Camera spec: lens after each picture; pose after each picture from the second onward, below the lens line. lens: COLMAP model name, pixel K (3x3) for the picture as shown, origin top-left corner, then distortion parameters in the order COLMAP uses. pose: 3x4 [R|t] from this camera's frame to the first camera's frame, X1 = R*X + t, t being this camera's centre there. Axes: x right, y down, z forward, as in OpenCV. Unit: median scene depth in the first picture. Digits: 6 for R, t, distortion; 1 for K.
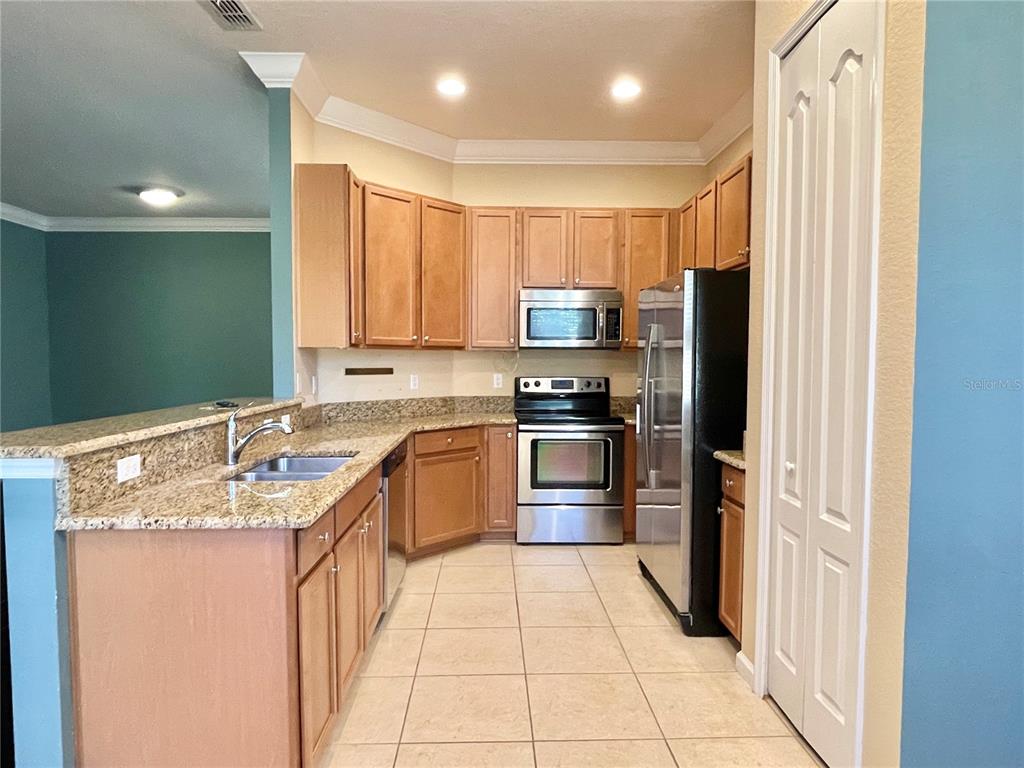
lens RADIAL K [[627.3, 0, 510.4], [0, 627.3, 389.4], [0, 0, 1]] dist [0.002004, -0.000153]
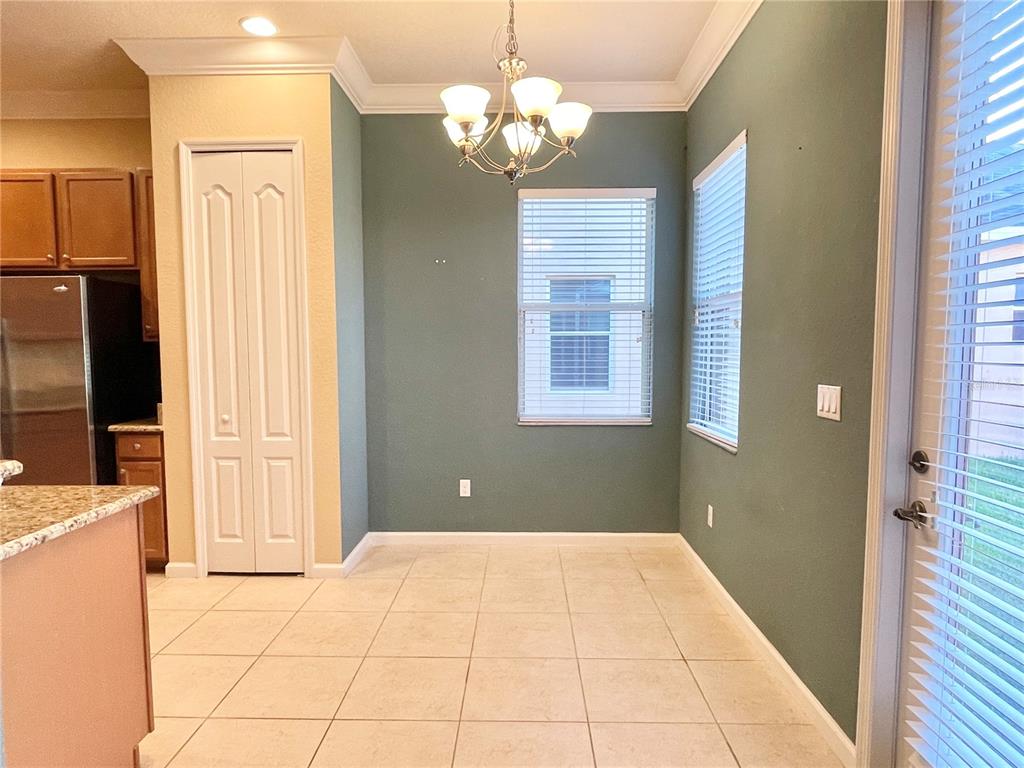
lens RADIAL K [[627.3, 0, 511.3], [0, 627.3, 387.0], [0, 0, 1]] dist [0.002004, -0.000153]
pose [[0.047813, -0.067330, 0.996584, -1.502911], [0.051719, 0.996554, 0.064846, -0.029408], [-0.997516, 0.048442, 0.051131, 0.254159]]
